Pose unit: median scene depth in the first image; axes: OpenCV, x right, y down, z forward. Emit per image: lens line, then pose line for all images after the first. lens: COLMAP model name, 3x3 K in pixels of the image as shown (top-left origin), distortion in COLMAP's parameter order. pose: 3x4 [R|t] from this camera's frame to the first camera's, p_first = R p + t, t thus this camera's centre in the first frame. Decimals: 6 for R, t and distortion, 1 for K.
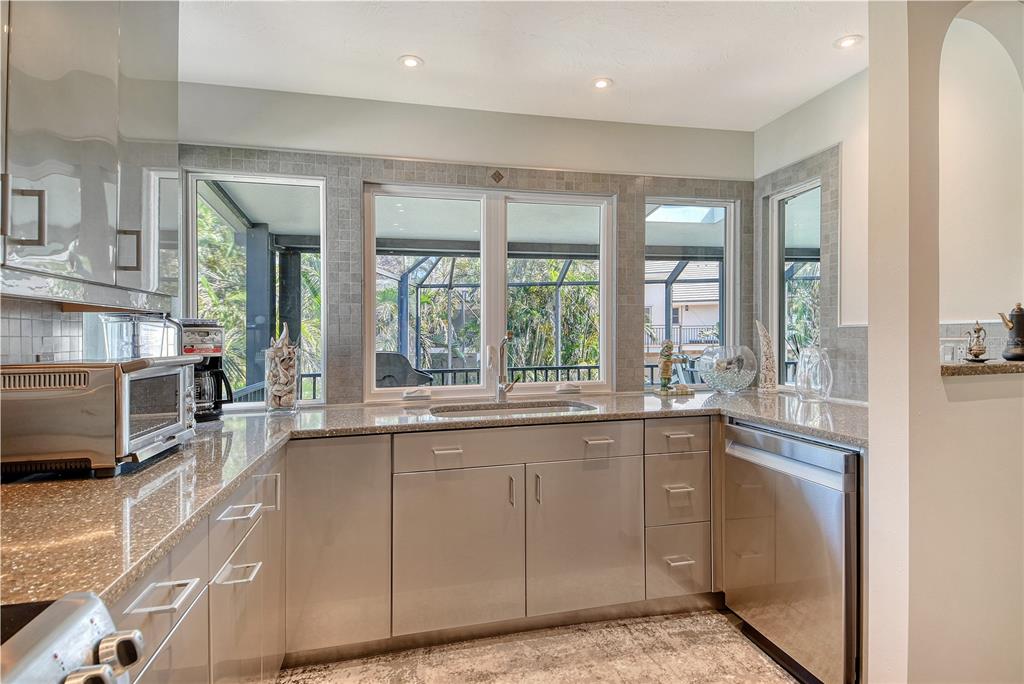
lens RADIAL K [[533.2, 0, 510.4], [0, 533.2, 339.4], [0, 0, 1]] dist [0.040555, -0.000170]
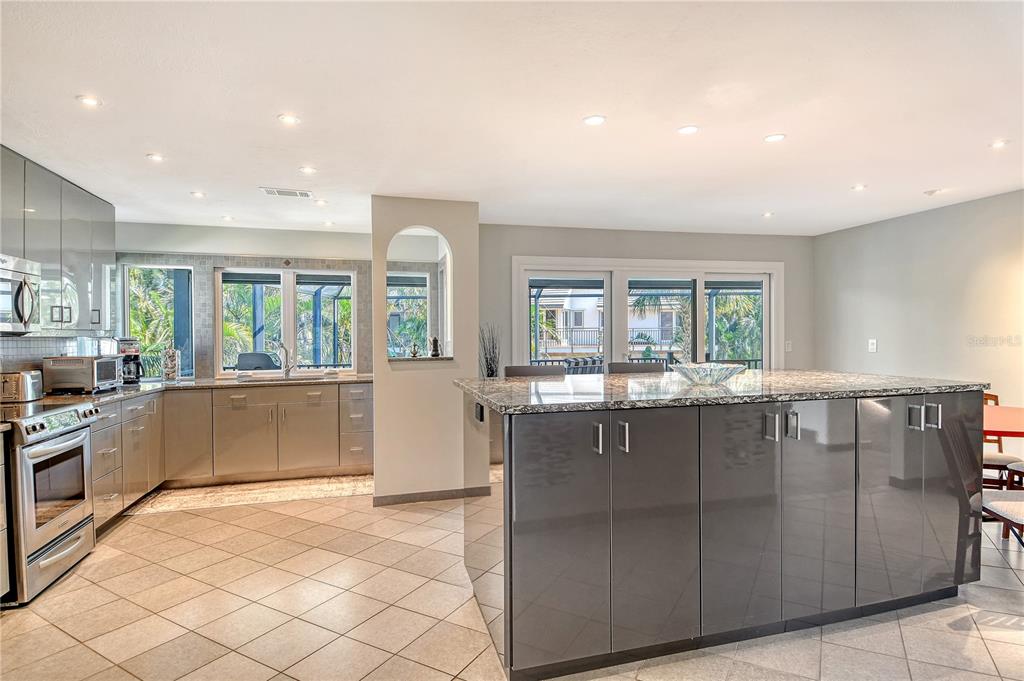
lens RADIAL K [[547.2, 0, 511.9], [0, 547.2, 347.1], [0, 0, 1]] dist [-0.000852, -0.000412]
pose [[0.999181, 0.002262, 0.040402, 0.904470], [-0.002846, 0.999892, 0.014414, -0.035922], [-0.040365, -0.014517, 0.999080, -1.298461]]
